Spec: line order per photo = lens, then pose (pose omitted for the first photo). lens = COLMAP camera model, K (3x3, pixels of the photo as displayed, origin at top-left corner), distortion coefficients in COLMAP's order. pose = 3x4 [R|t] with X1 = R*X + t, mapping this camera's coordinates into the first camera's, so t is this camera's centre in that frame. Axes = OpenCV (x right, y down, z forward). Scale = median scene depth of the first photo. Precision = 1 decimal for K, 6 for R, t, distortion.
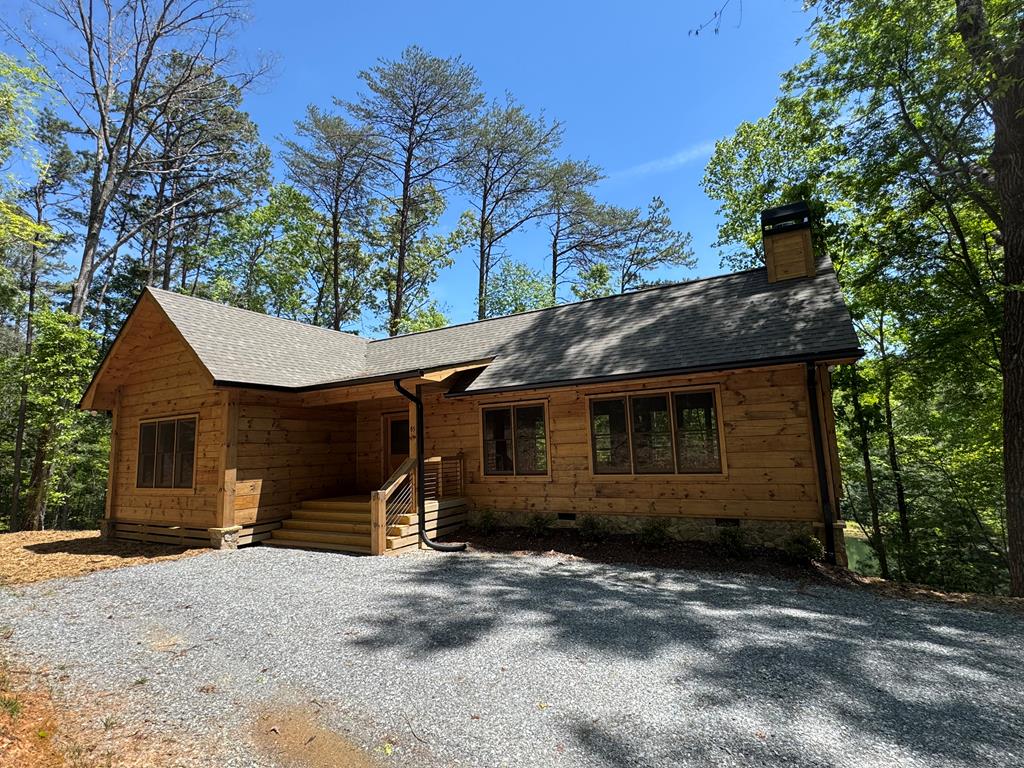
lens RADIAL K [[496.8, 0, 513.9], [0, 496.8, 378.9], [0, 0, 1]] dist [-0.000117, -0.000669]
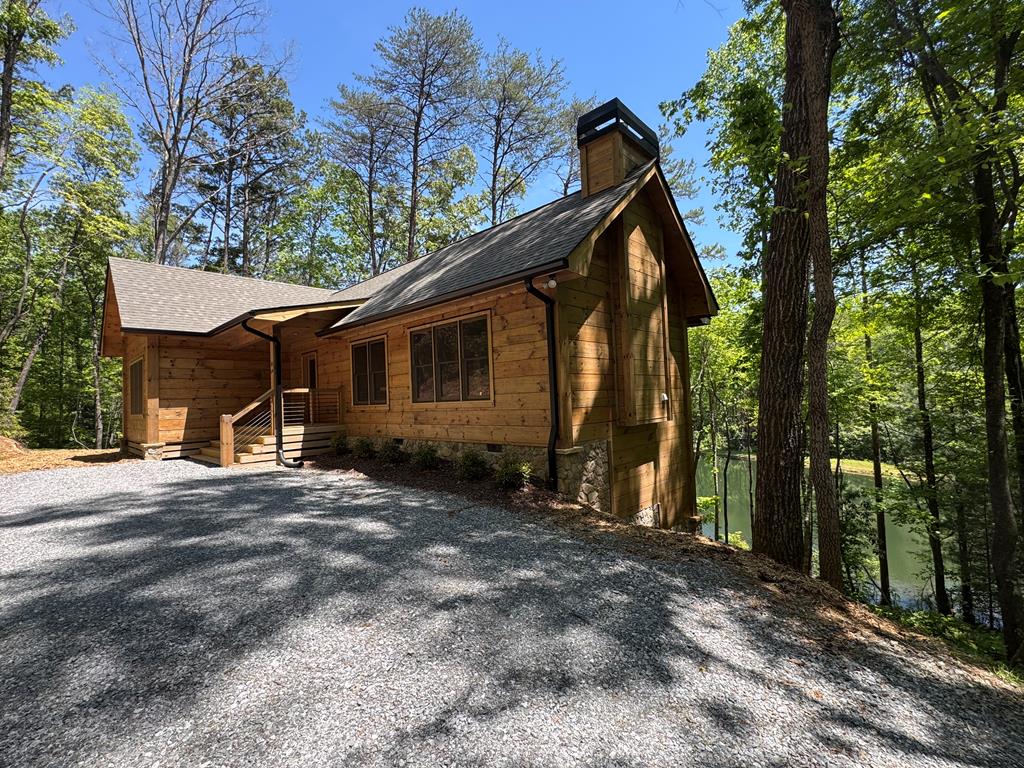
lens RADIAL K [[455.1, 0, 515.4], [0, 455.1, 379.9], [0, 0, 1]] dist [-0.001868, -0.000028]
pose [[0.968845, -0.011477, -0.247404, 0.613362], [0.037392, 0.994254, 0.100305, 0.054119], [0.244831, -0.106431, 0.963707, 0.122045]]
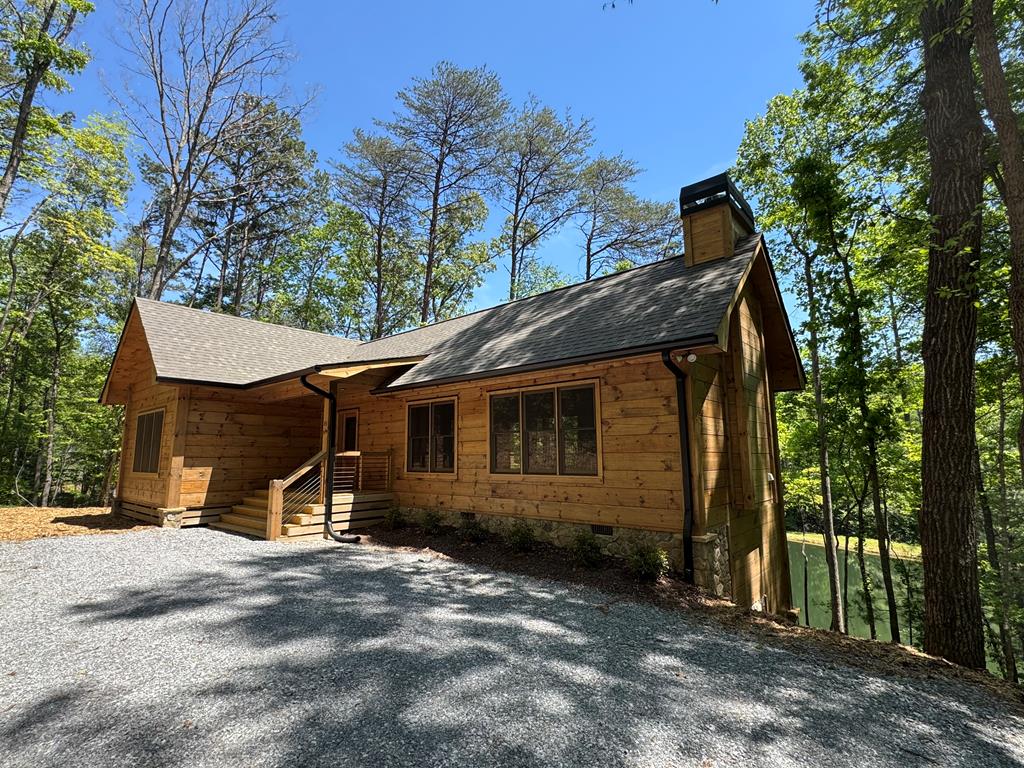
lens RADIAL K [[496.9, 0, 512.0], [0, 496.9, 379.2], [0, 0, 1]] dist [-0.000464, -0.000439]
pose [[0.978274, -0.001511, -0.207311, 0.401876], [-0.001524, 0.999894, -0.014478, 0.023067], [0.207311, 0.014479, 0.978168, 0.061817]]
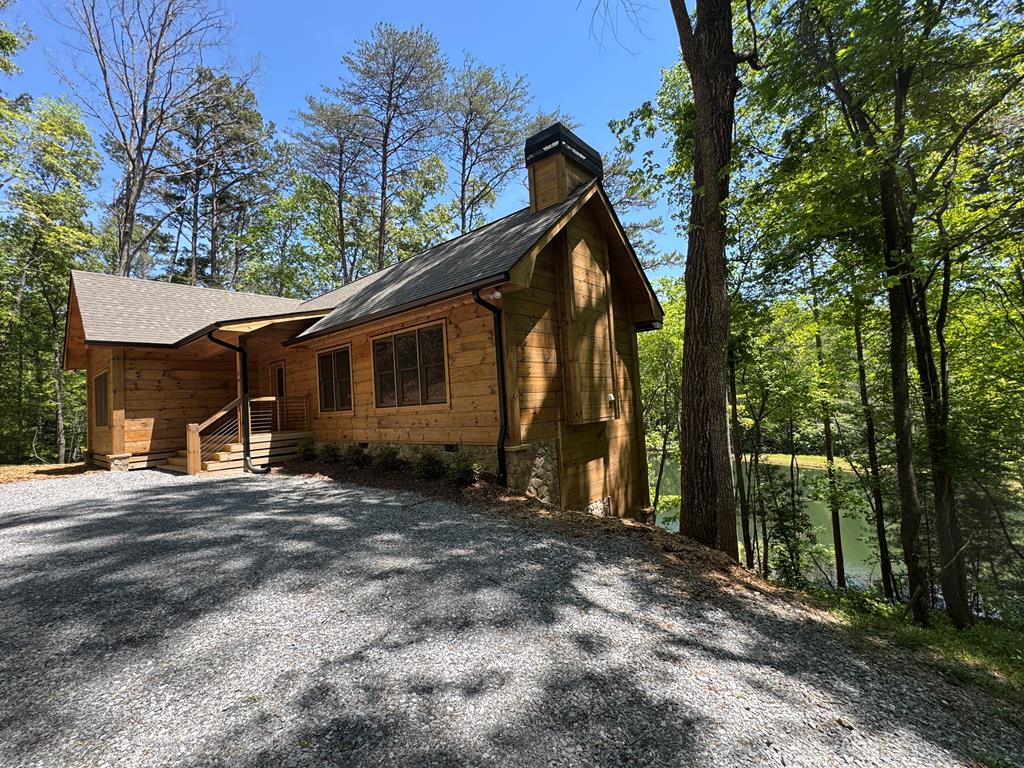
lens RADIAL K [[455.1, 0, 515.4], [0, 455.1, 379.9], [0, 0, 1]] dist [-0.001868, -0.000028]
pose [[0.978549, -0.033097, -0.203338, 0.673359], [0.052370, 0.994550, 0.090150, 0.053932], [0.199246, -0.098865, 0.974950, 0.076477]]
